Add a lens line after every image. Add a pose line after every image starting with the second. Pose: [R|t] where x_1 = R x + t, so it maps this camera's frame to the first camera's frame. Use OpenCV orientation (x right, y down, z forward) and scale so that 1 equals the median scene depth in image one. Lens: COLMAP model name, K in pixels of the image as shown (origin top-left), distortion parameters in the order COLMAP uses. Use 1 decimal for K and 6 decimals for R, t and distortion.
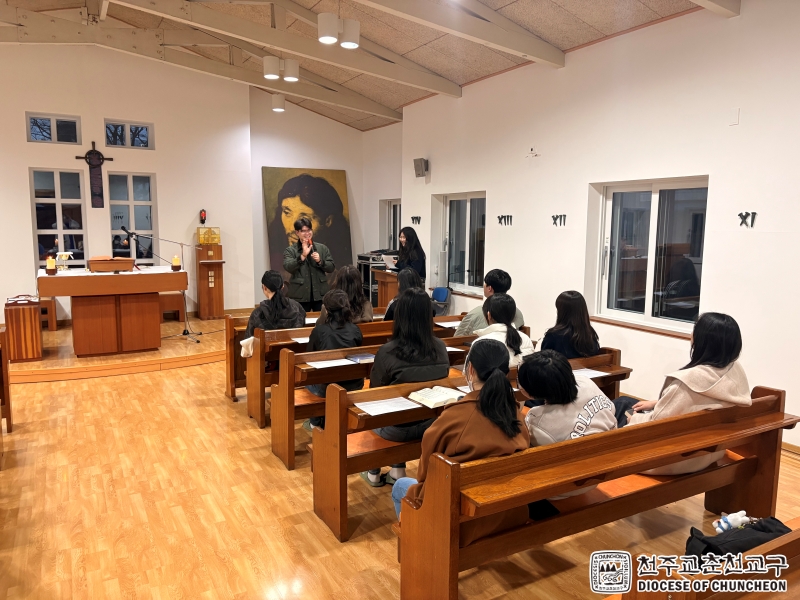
lens RADIAL K [[592.8, 0, 407.8], [0, 592.8, 305.3], [0, 0, 1]] dist [0.001495, 0.001946]
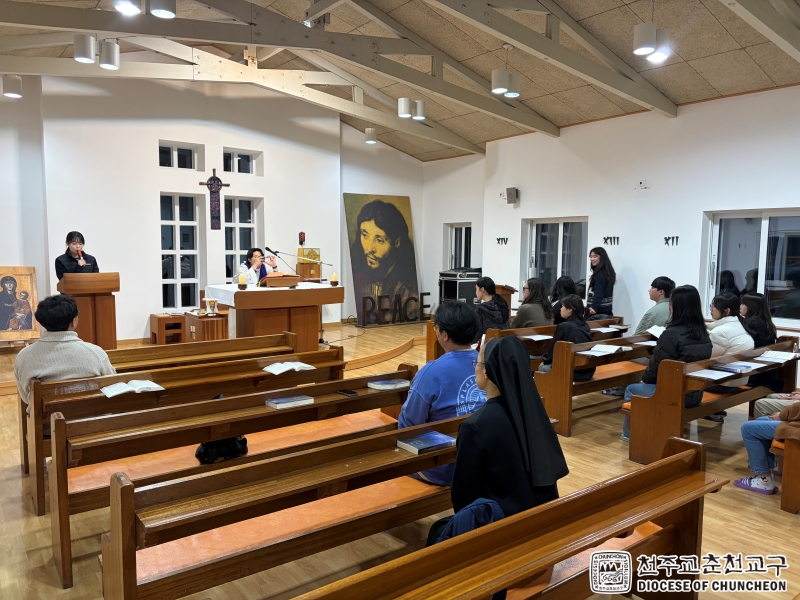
lens RADIAL K [[602.3, 0, 399.3], [0, 602.3, 301.0], [0, 0, 1]] dist [0.039236, -0.014637]
pose [[0.992971, -0.011095, 0.117840, -0.323453], [0.016517, 0.998844, -0.045136, 0.019133], [-0.117203, 0.046765, 0.992006, -0.117433]]
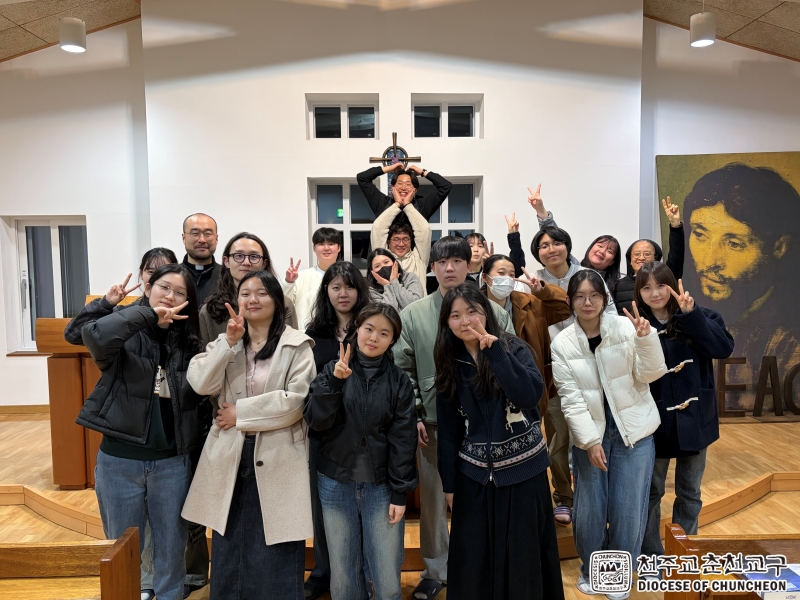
lens RADIAL K [[699.7, 0, 402.5], [0, 699.7, 299.9], [0, 0, 1]] dist [0.070357, -0.006539]
pose [[0.882086, 0.013573, -0.470893, -0.161162], [-0.045231, 0.997407, -0.055980, -0.053415], [0.468912, 0.070678, 0.880412, 0.344339]]
